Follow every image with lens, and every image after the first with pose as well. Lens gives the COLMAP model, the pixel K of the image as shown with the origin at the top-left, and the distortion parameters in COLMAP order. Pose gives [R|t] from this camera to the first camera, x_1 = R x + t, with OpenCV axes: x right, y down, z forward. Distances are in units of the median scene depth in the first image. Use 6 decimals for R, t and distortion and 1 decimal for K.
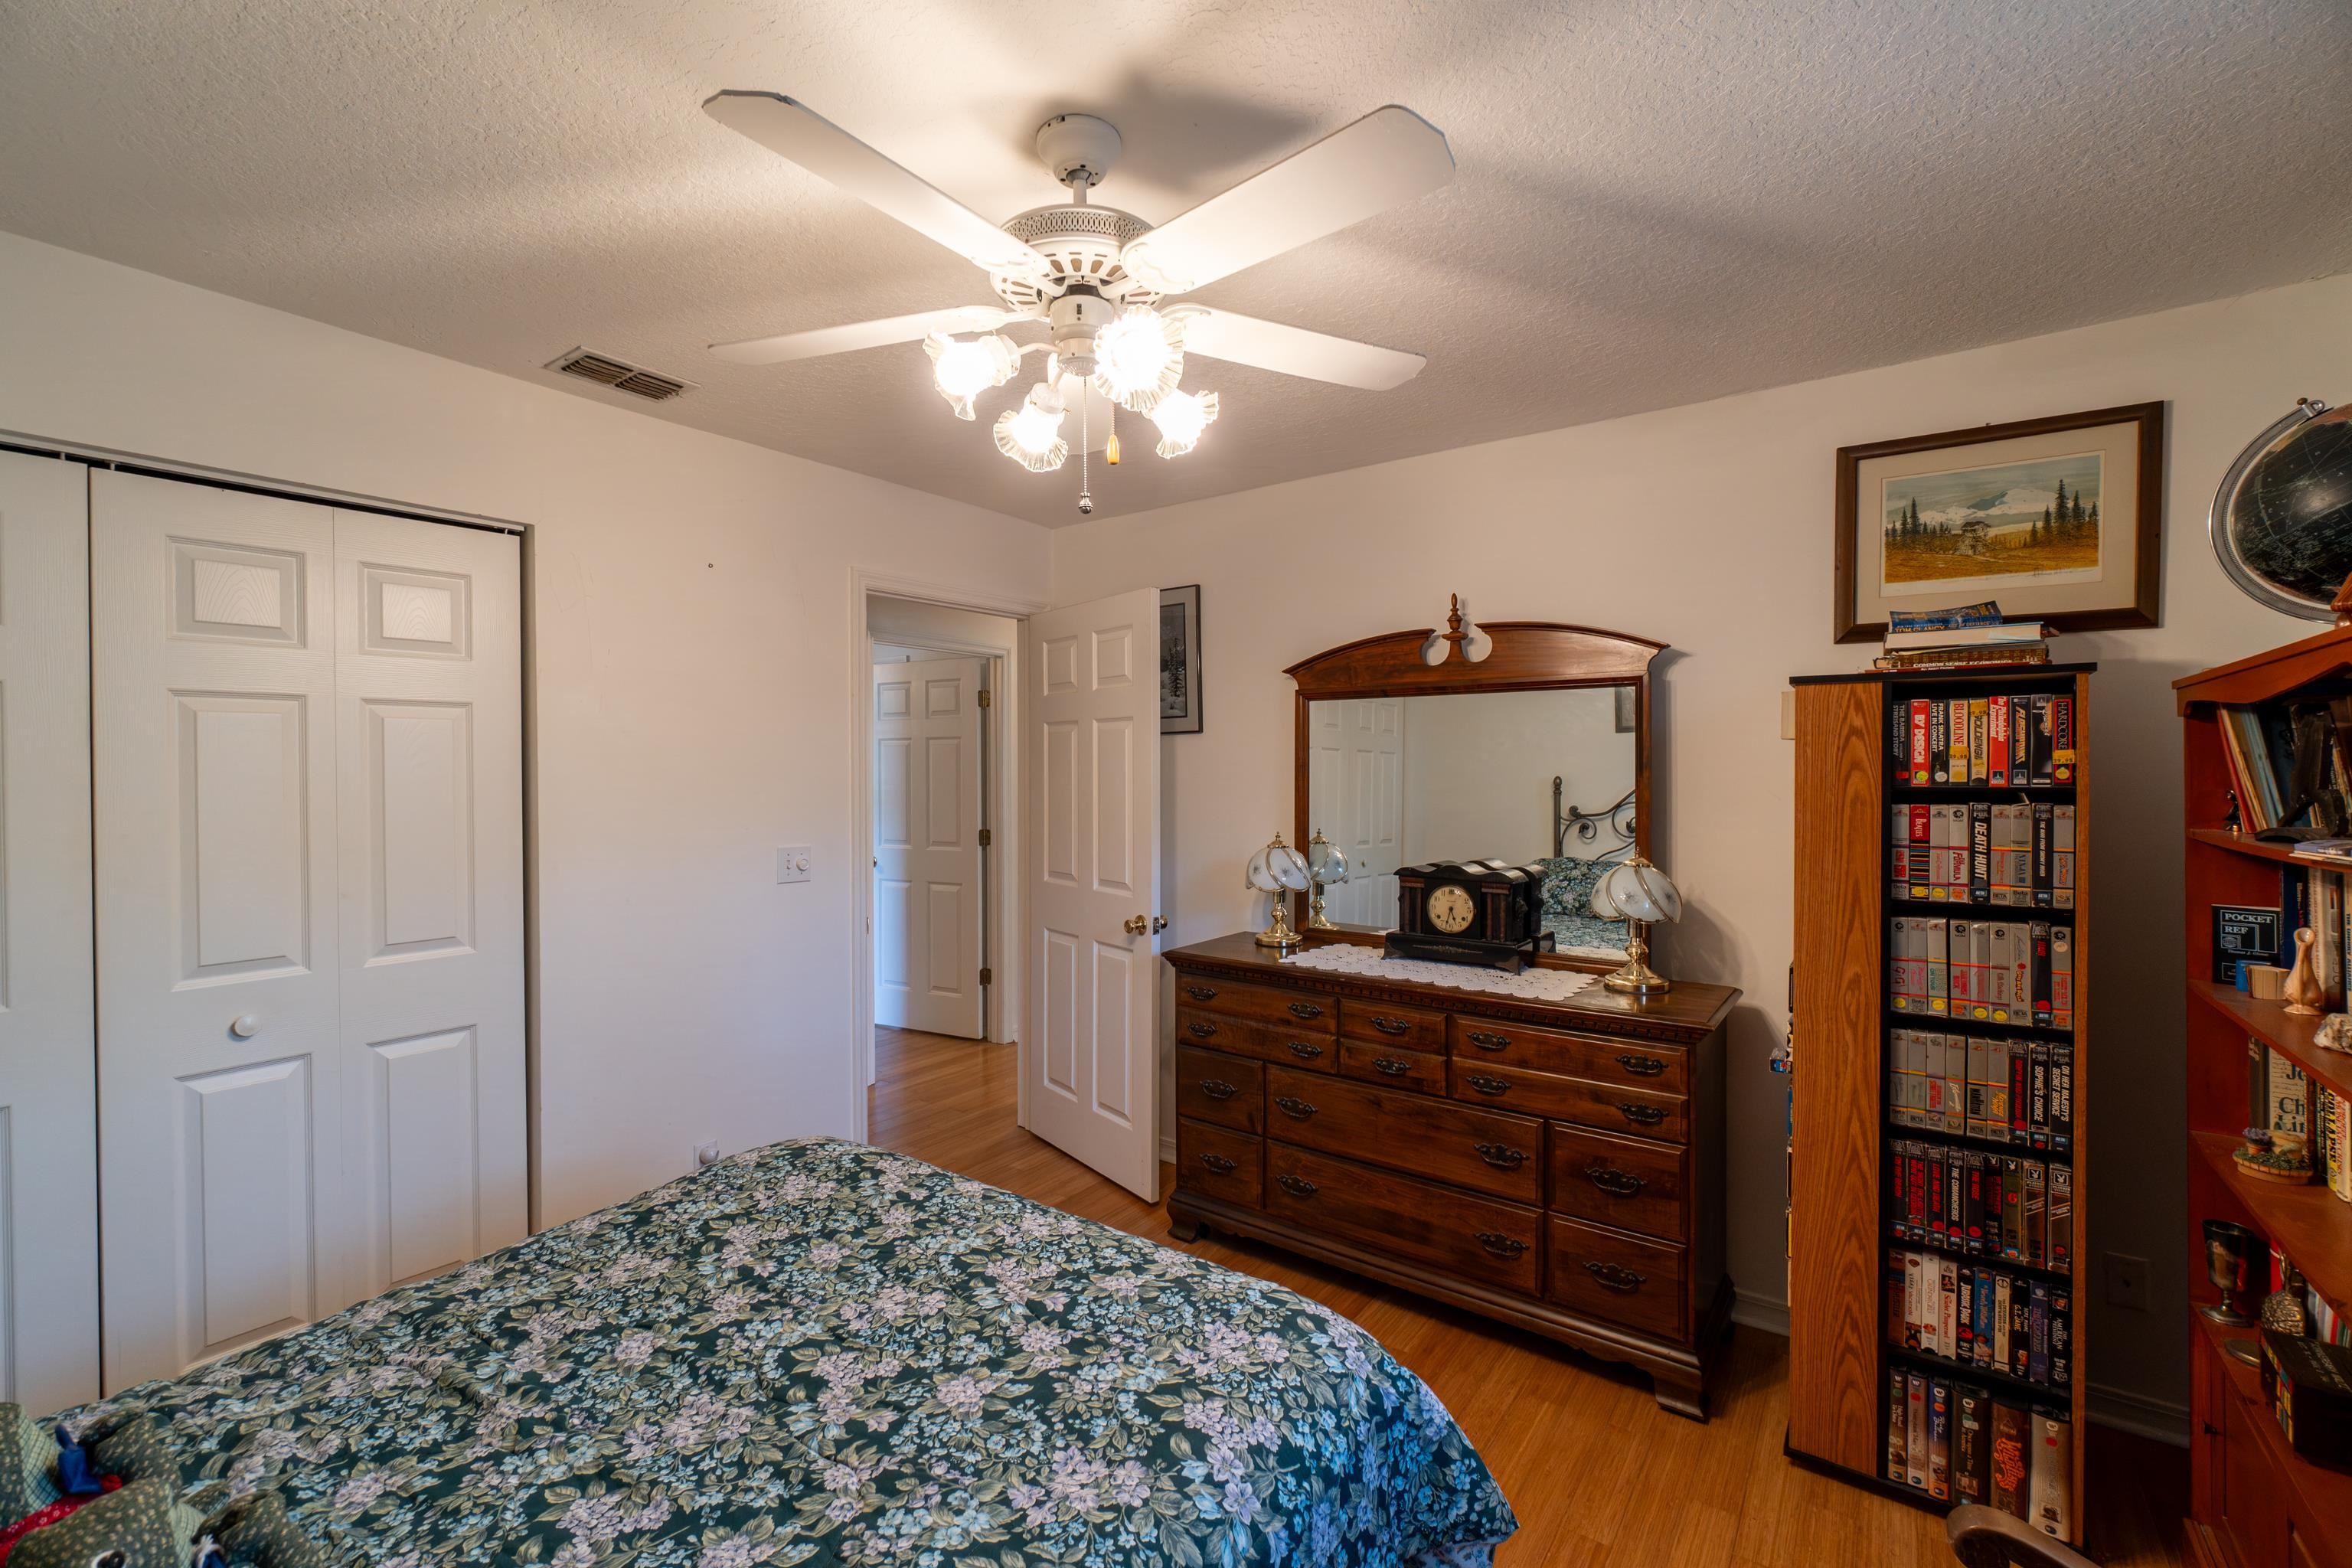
lens RADIAL K [[1002.9, 0, 1175.6], [0, 1002.9, 776.7], [0, 0, 1]] dist [-0.008121, 0.003257]
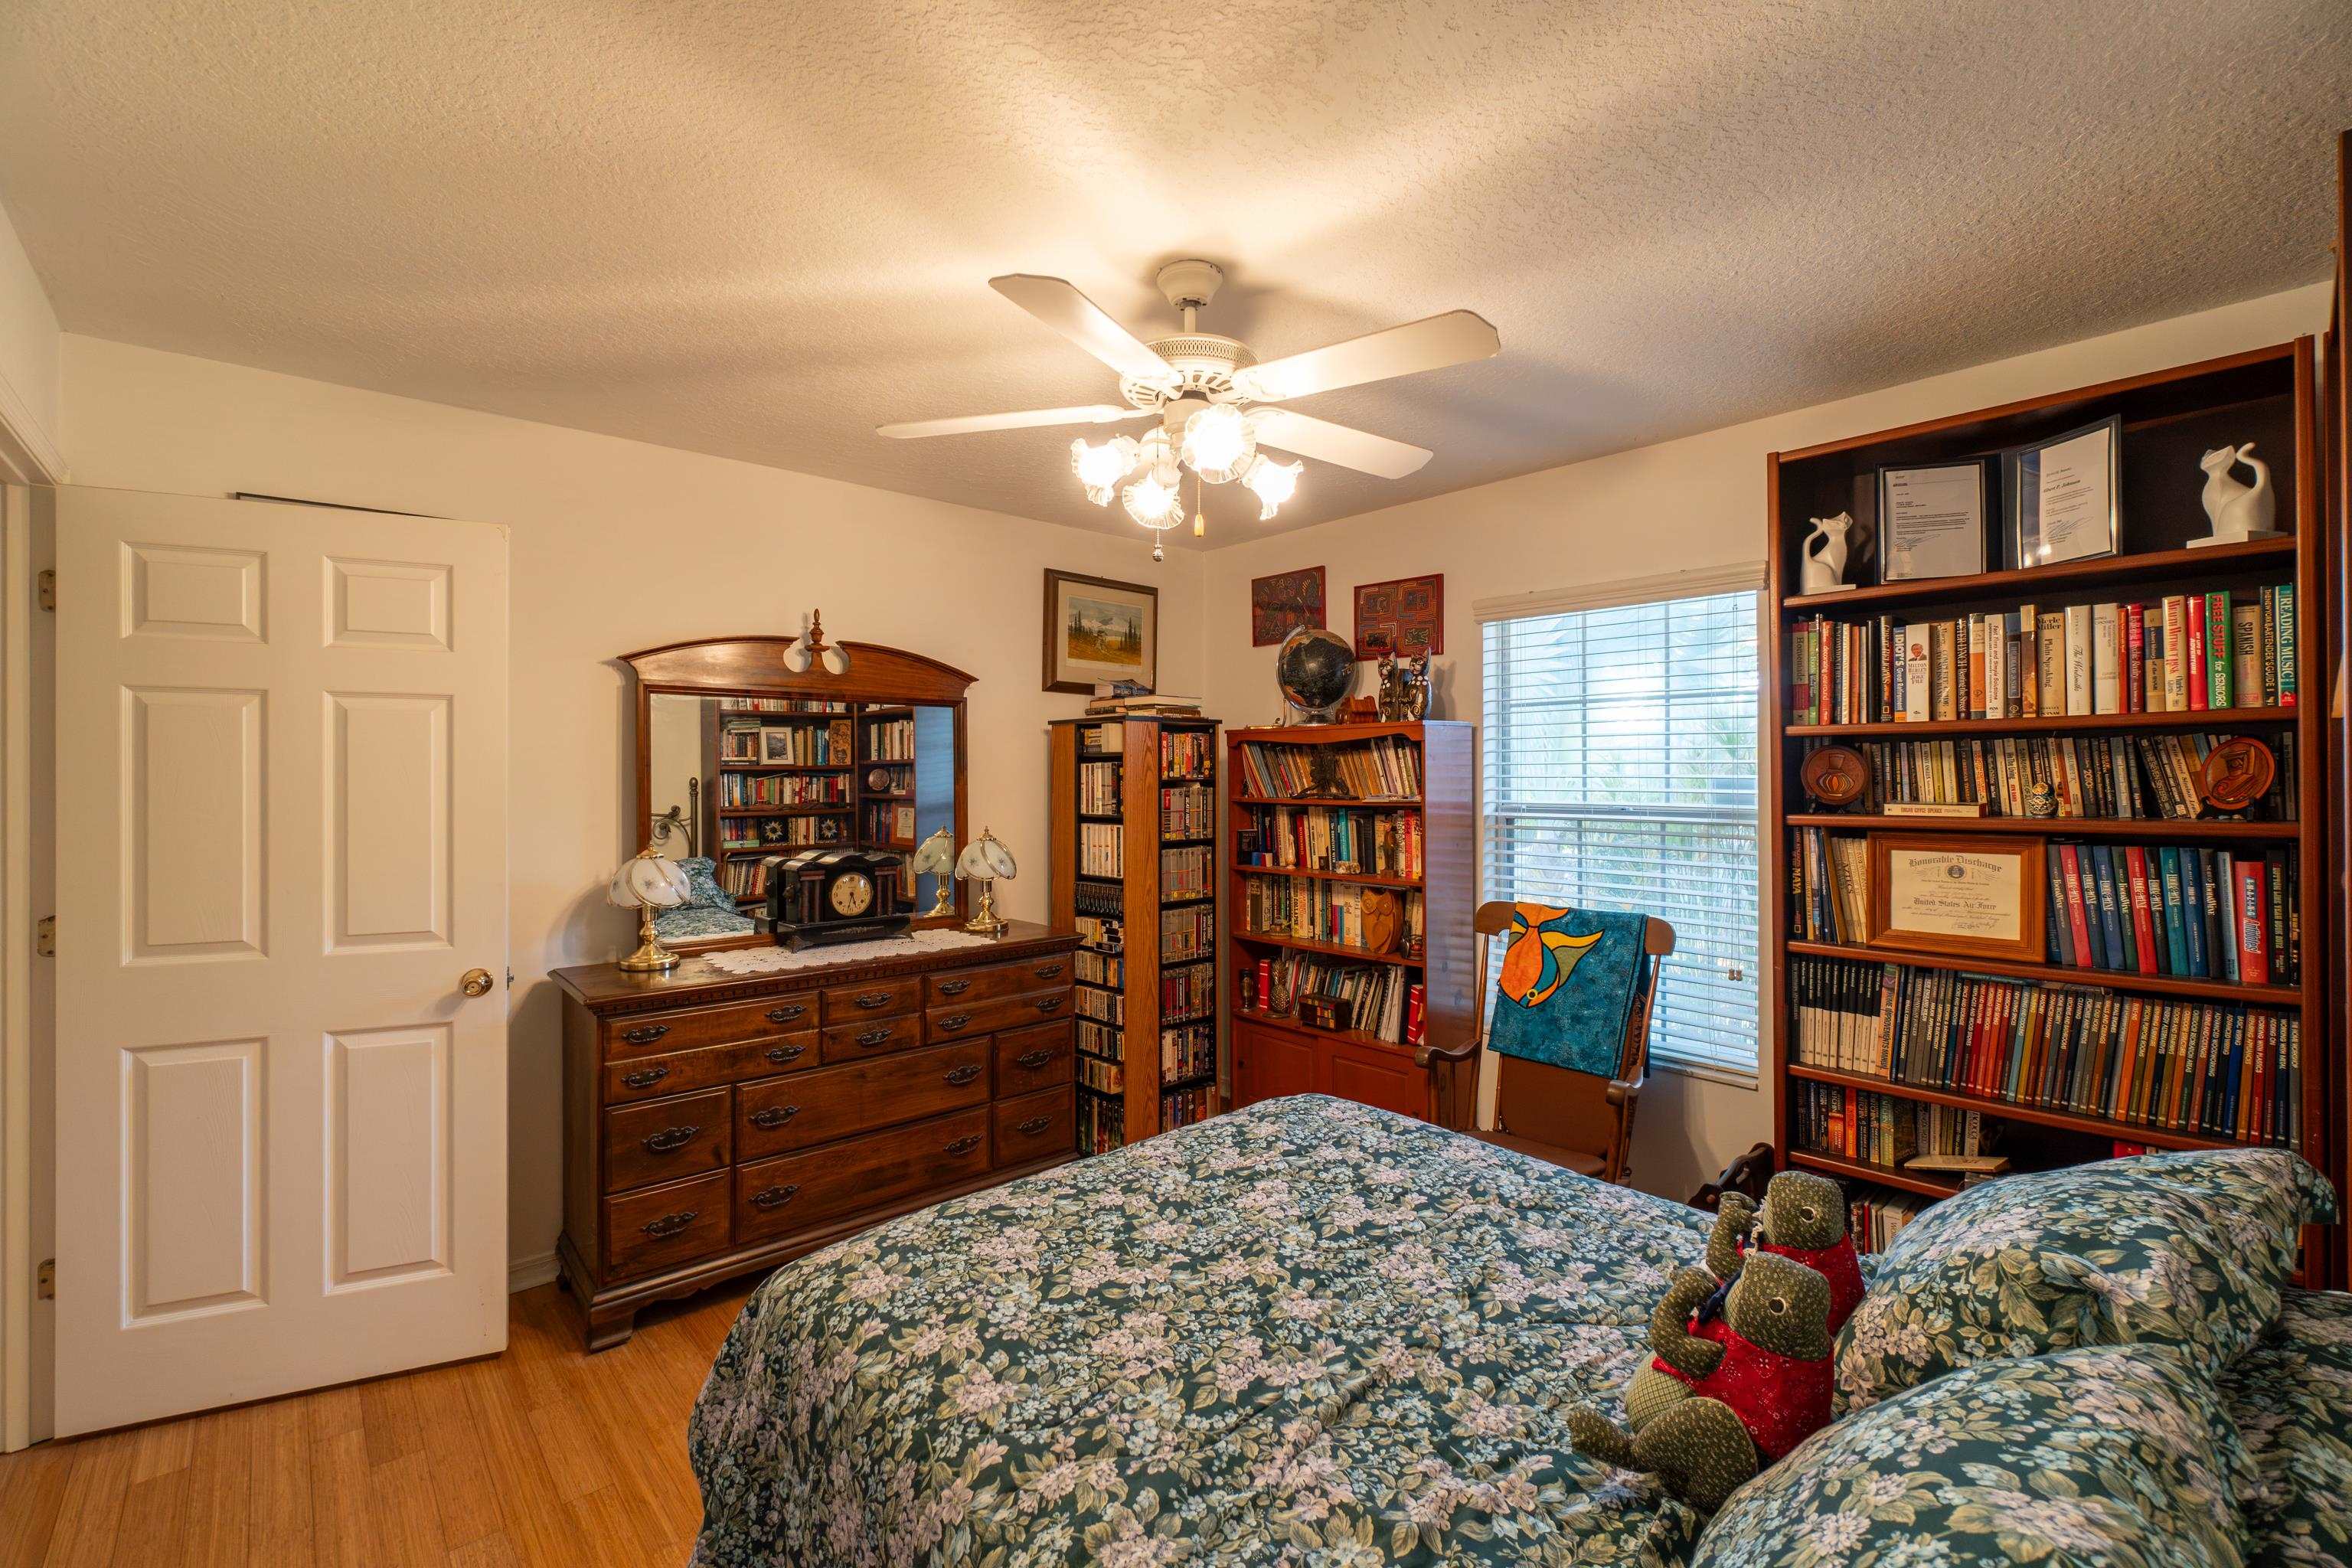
lens RADIAL K [[995.6, 0, 1165.9], [0, 995.6, 775.0], [0, 0, 1]] dist [-0.004423, 0.000184]
pose [[0.214554, -0.002101, 0.976710, -1.111493], [0.006129, 0.999981, 0.000805, 0.000055], [-0.976693, 0.005814, 0.214562, 0.629068]]
